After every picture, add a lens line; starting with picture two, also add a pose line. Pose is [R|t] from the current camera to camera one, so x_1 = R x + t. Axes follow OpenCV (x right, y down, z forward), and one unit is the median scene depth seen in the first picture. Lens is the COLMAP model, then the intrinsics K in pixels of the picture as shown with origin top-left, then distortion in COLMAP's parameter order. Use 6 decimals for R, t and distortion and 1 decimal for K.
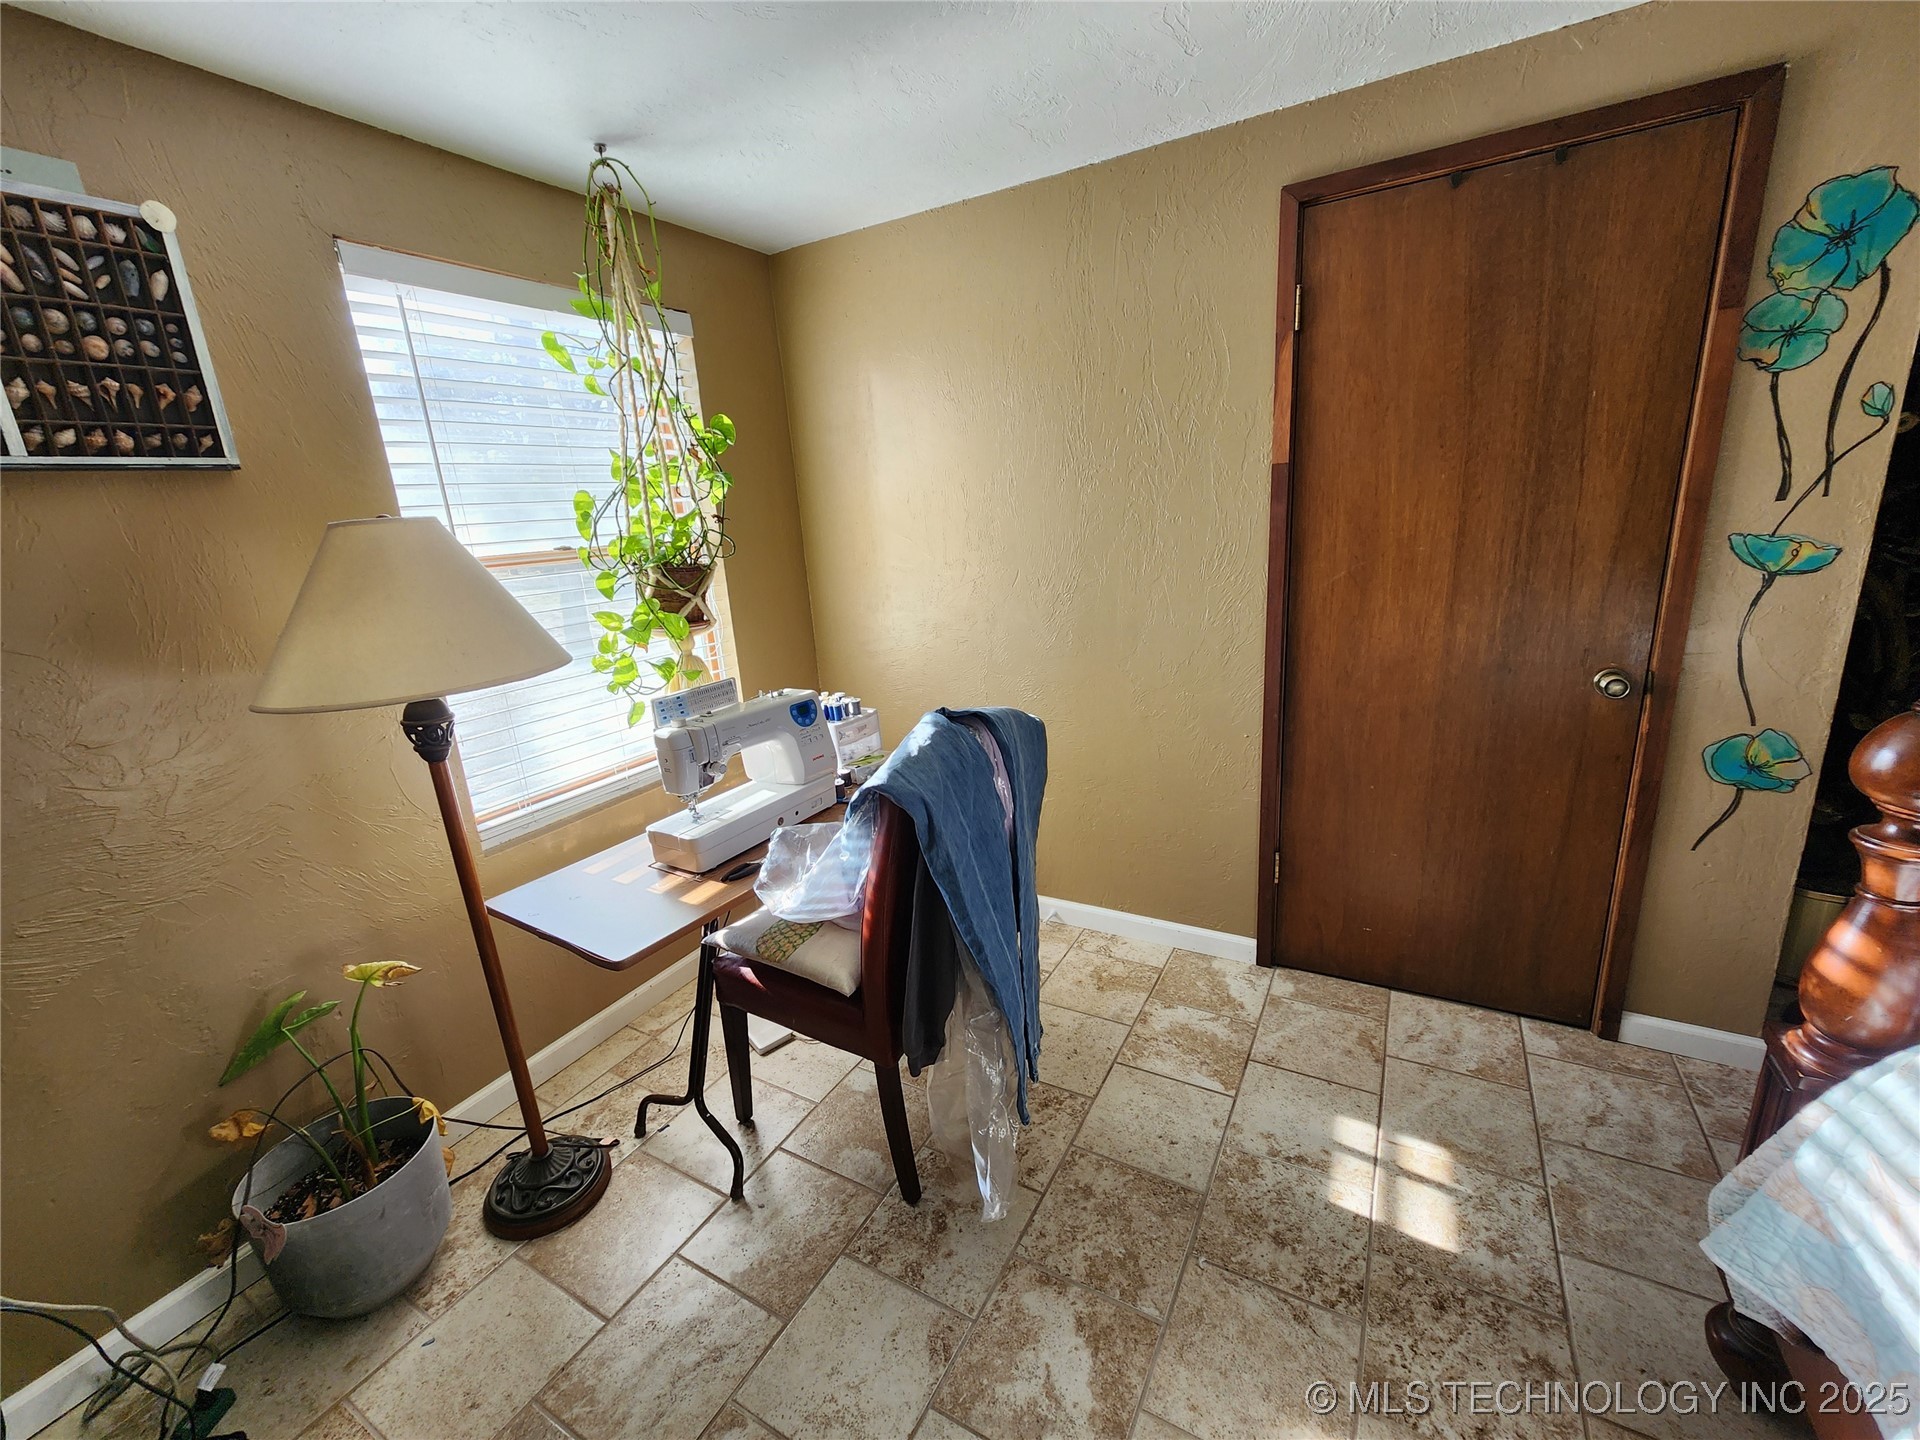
lens RADIAL K [[793.1, 0, 959.3], [0, 793.1, 719.9], [0, 0, 1]] dist [-0.003349, 0.002828]
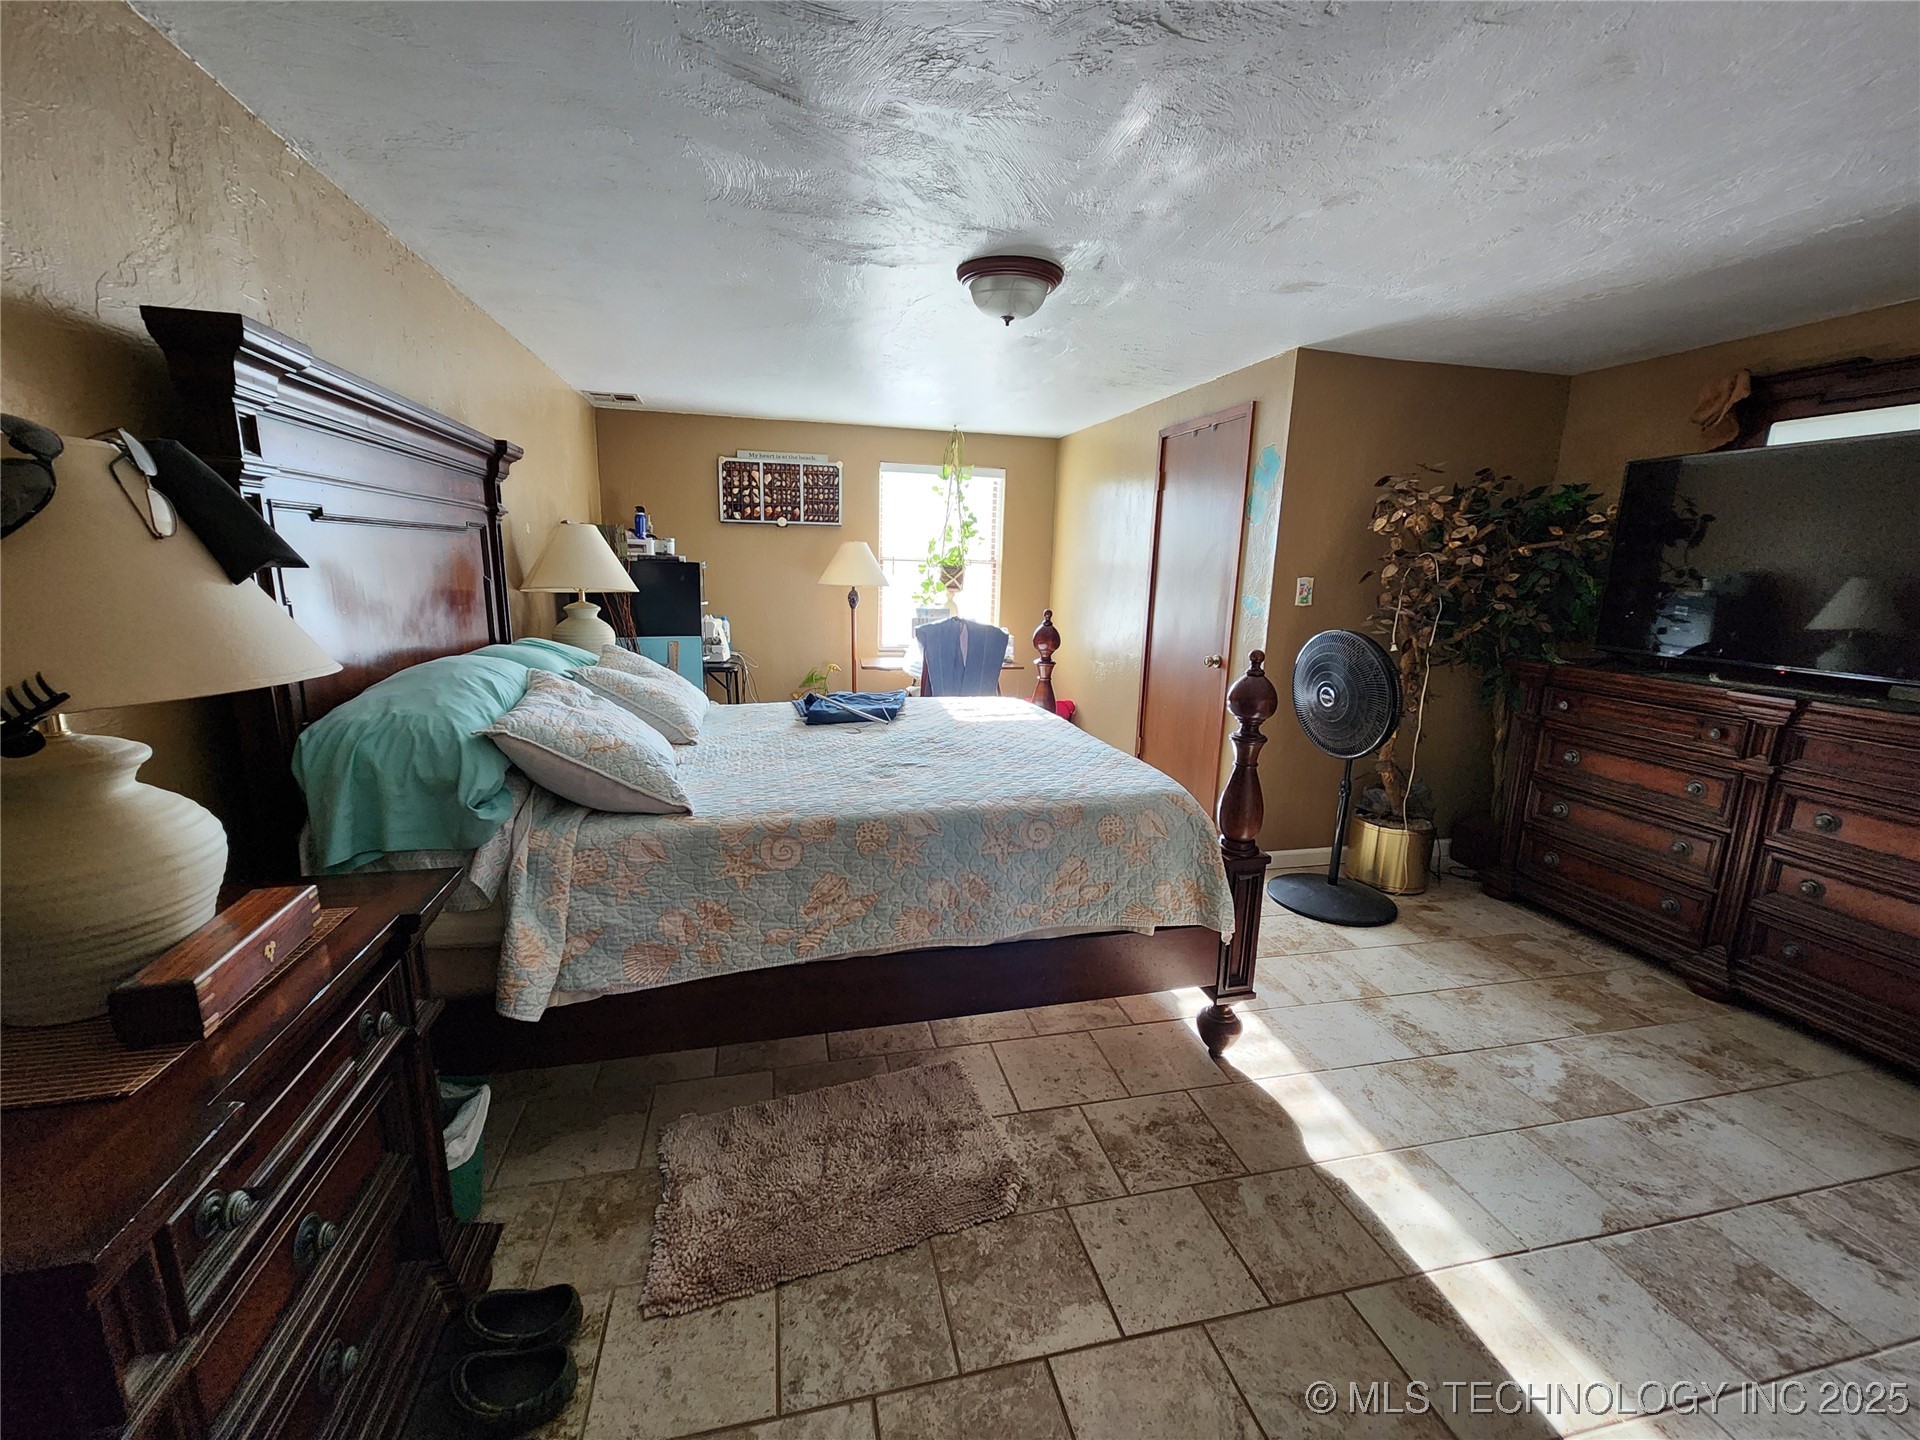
lens RADIAL K [[793.1, 0, 961.8], [0, 793.1, 724.1], [0, 0, 1]] dist [-0.003349, 0.002828]
pose [[0.689151, 0.235328, -0.685341, 1.923704], [-0.263304, 0.962472, 0.065719, 0.161113], [0.675087, 0.135163, 0.725251, -1.025667]]
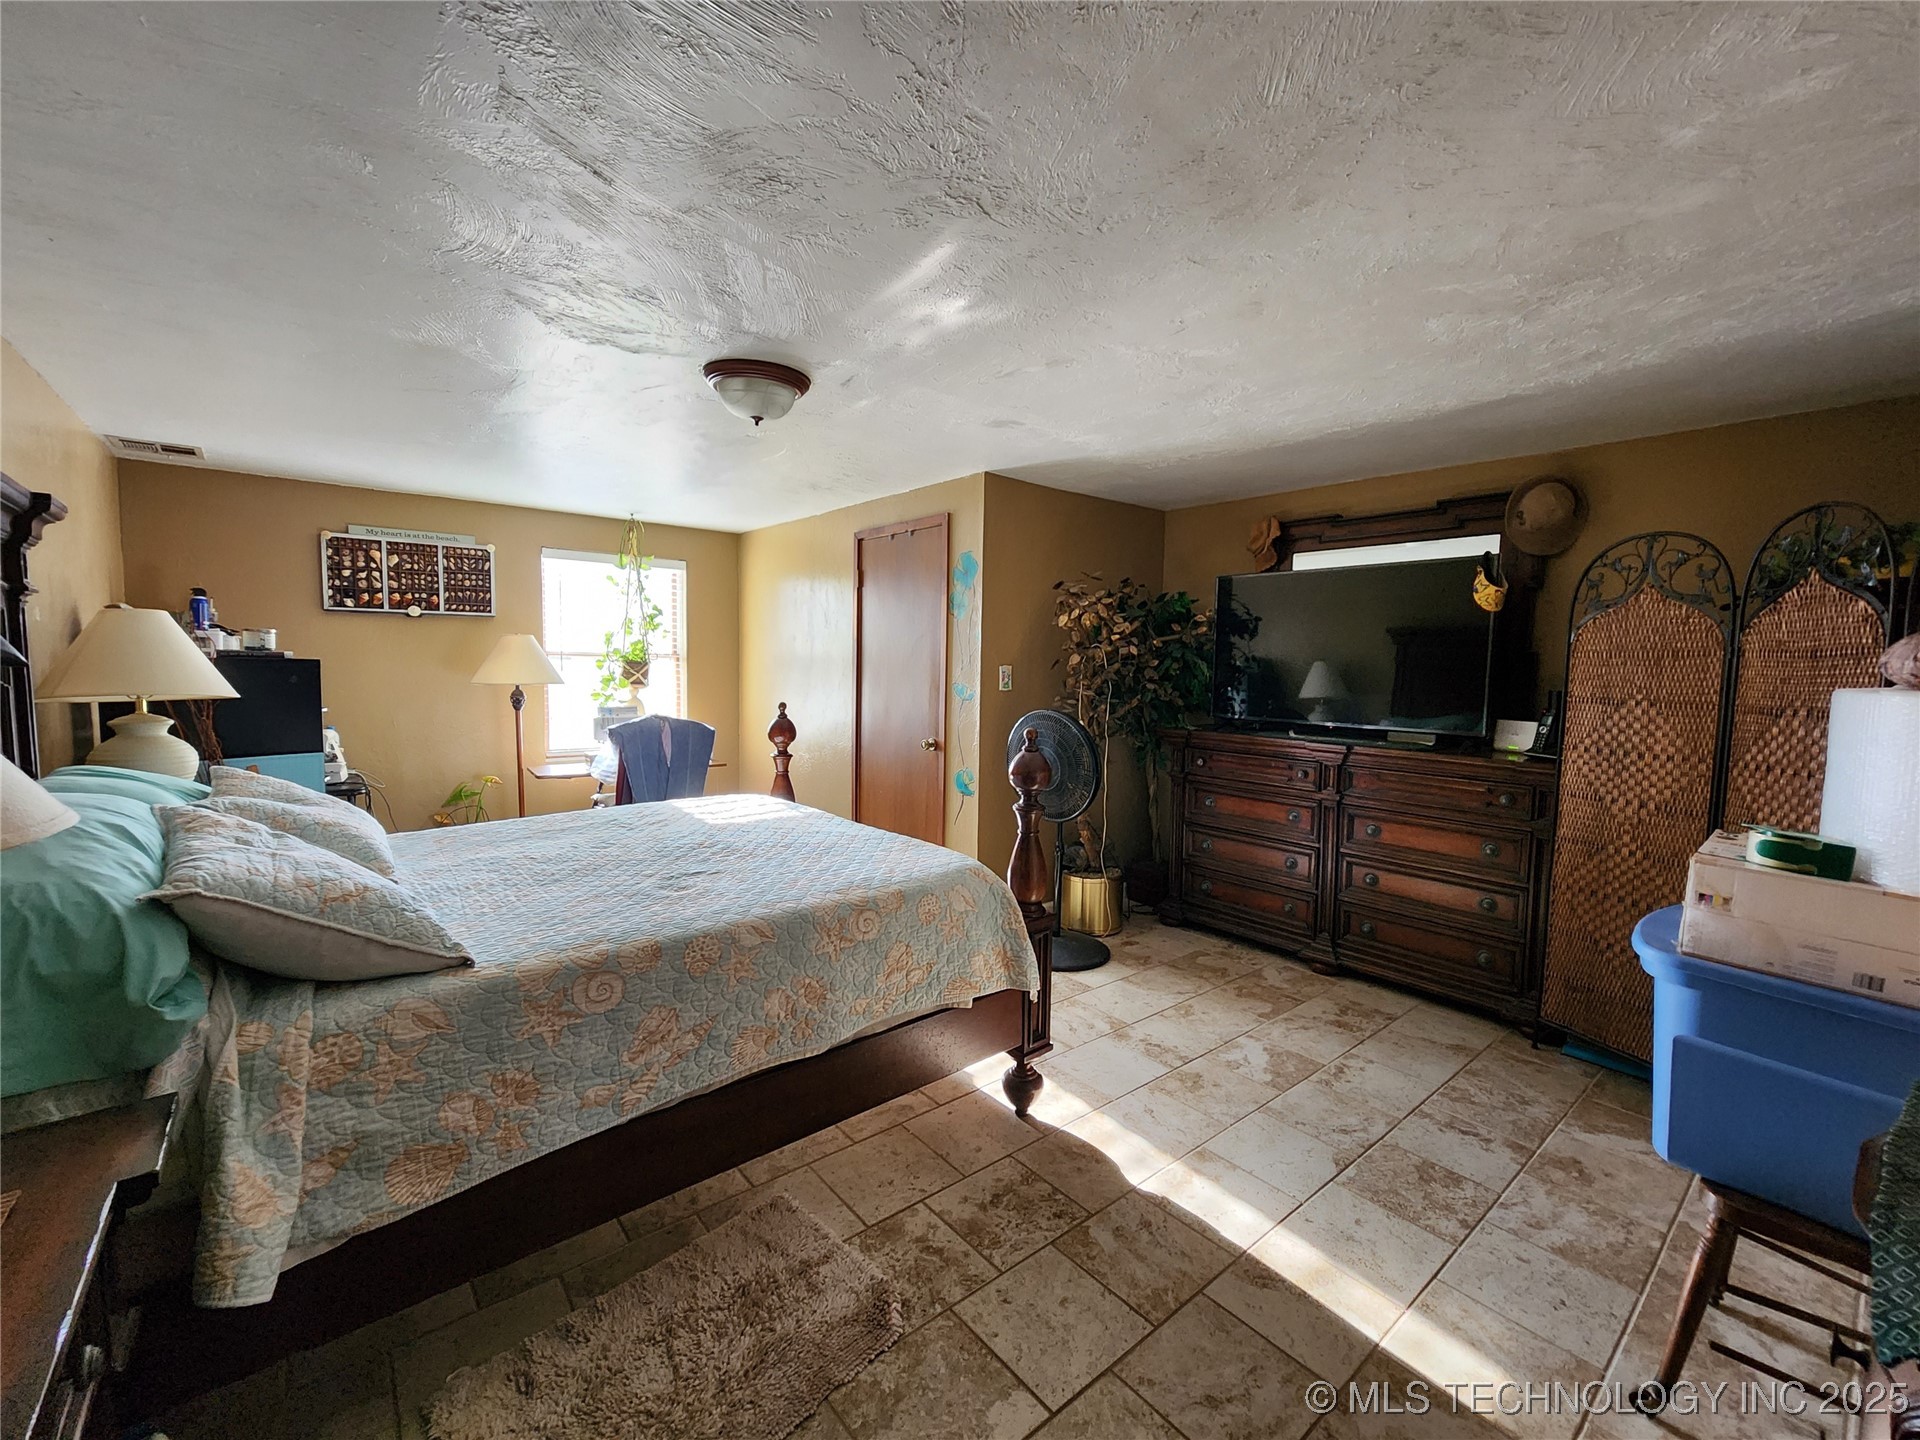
lens RADIAL K [[793.1, 0, 973.9], [0, 793.1, 723.4], [0, 0, 1]] dist [-0.003349, 0.002828]
pose [[0.936814, 0.114570, -0.330535, 1.752345], [-0.170903, 0.974311, -0.146665, 0.215468], [0.305240, 0.193887, 0.932328, -1.150419]]
